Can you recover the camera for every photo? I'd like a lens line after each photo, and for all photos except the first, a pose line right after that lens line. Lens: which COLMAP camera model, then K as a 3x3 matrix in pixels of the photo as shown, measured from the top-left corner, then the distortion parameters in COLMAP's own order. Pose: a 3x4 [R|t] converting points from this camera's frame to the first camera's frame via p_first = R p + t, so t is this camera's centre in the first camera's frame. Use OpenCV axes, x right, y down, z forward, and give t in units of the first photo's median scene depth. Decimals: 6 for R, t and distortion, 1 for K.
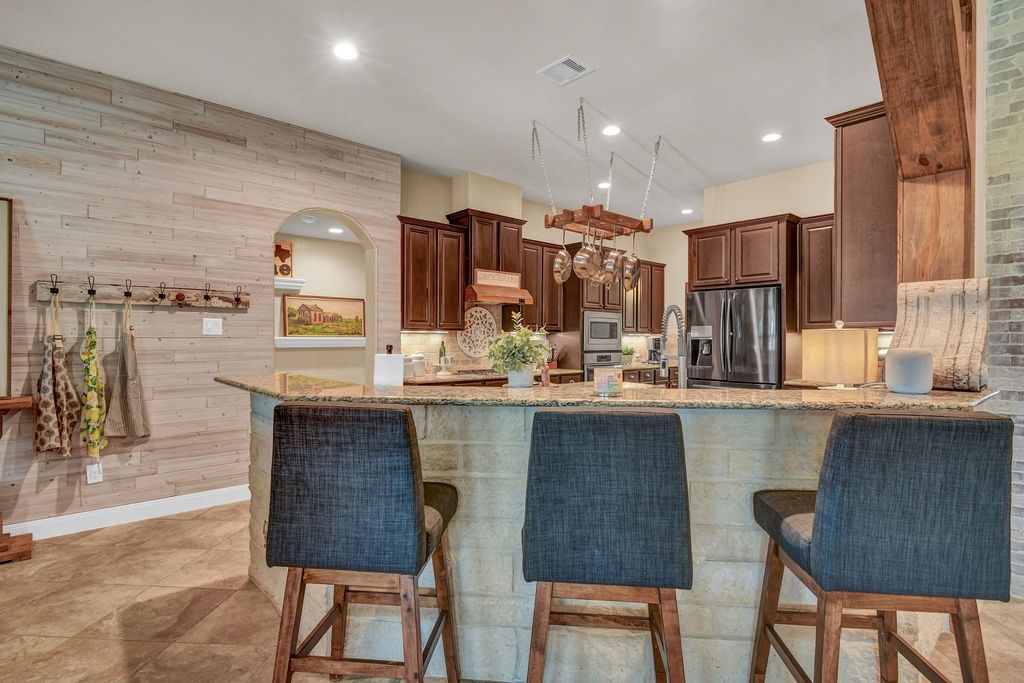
lens RADIAL K [[508.6, 0, 513.5], [0, 508.6, 338.1], [0, 0, 1]] dist [0.009112, -0.004510]
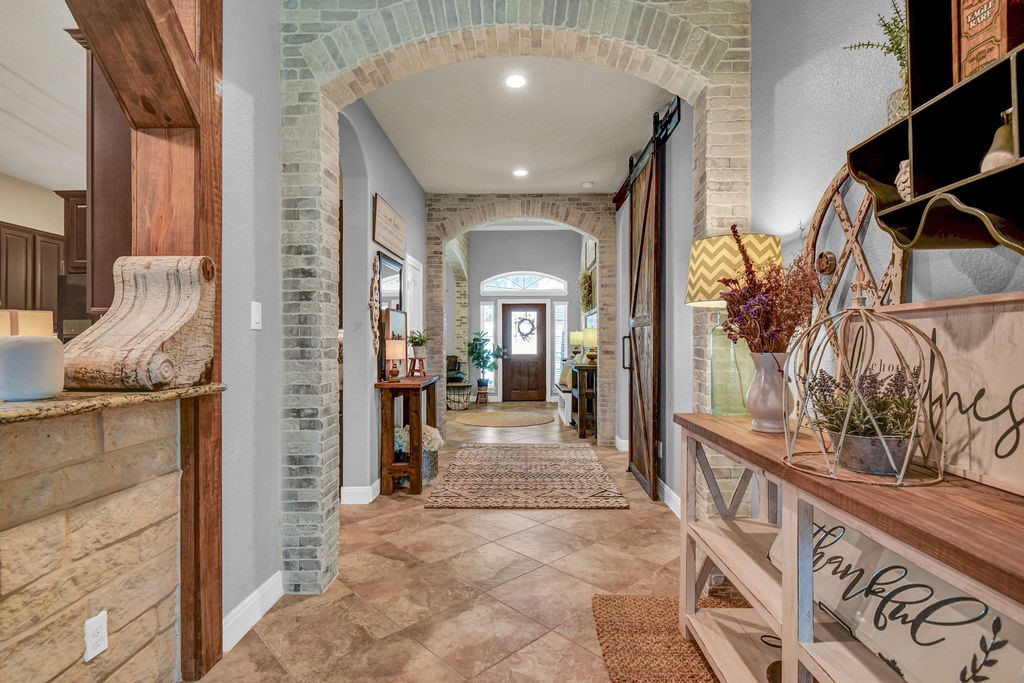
lens RADIAL K [[508.6, 0, 516.4], [0, 508.6, 340.5], [0, 0, 1]] dist [0.009112, -0.004510]
pose [[0.683950, 0.000330, 0.729529, 0.376496], [0.003901, 0.999984, -0.004110, 0.016510], [-0.729518, 0.005658, 0.683938, 0.018073]]
